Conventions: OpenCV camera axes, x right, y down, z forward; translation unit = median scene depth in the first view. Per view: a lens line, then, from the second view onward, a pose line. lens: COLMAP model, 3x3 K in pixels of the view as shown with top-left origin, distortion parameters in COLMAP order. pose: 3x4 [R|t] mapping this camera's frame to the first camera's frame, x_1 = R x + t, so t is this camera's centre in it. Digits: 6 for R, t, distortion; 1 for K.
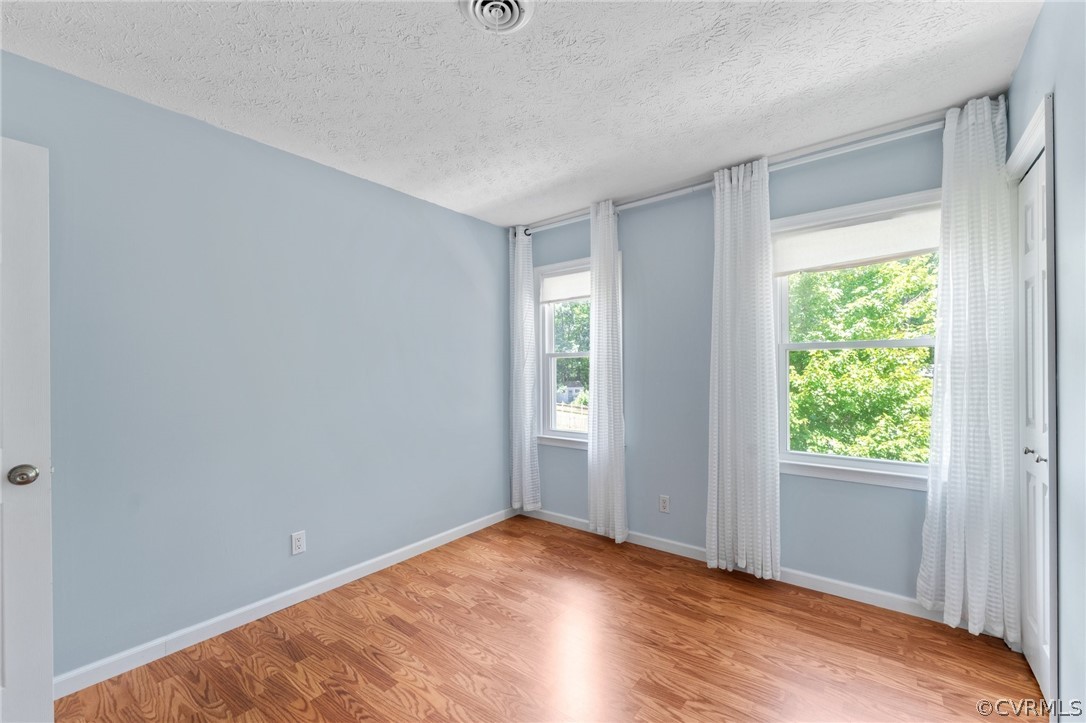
lens RADIAL K [[452.6, 0, 545.6], [0, 452.6, 367.4], [0, 0, 1]] dist [-0.006513, 0.002365]
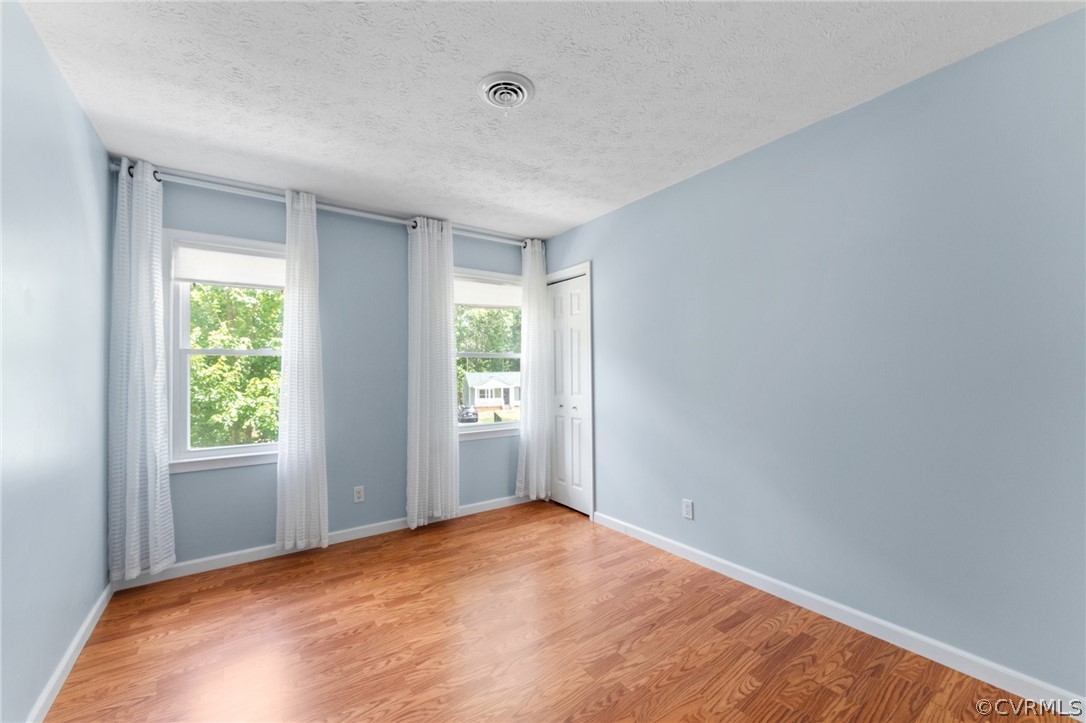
lens RADIAL K [[452.6, 0, 550.4], [0, 452.6, 359.2], [0, 0, 1]] dist [-0.006513, 0.002365]
pose [[0.251530, 0.031912, 0.967323, -0.755245], [0.004254, 0.999410, -0.034077, 0.019306], [-0.967840, 0.012686, 0.251246, 0.312399]]
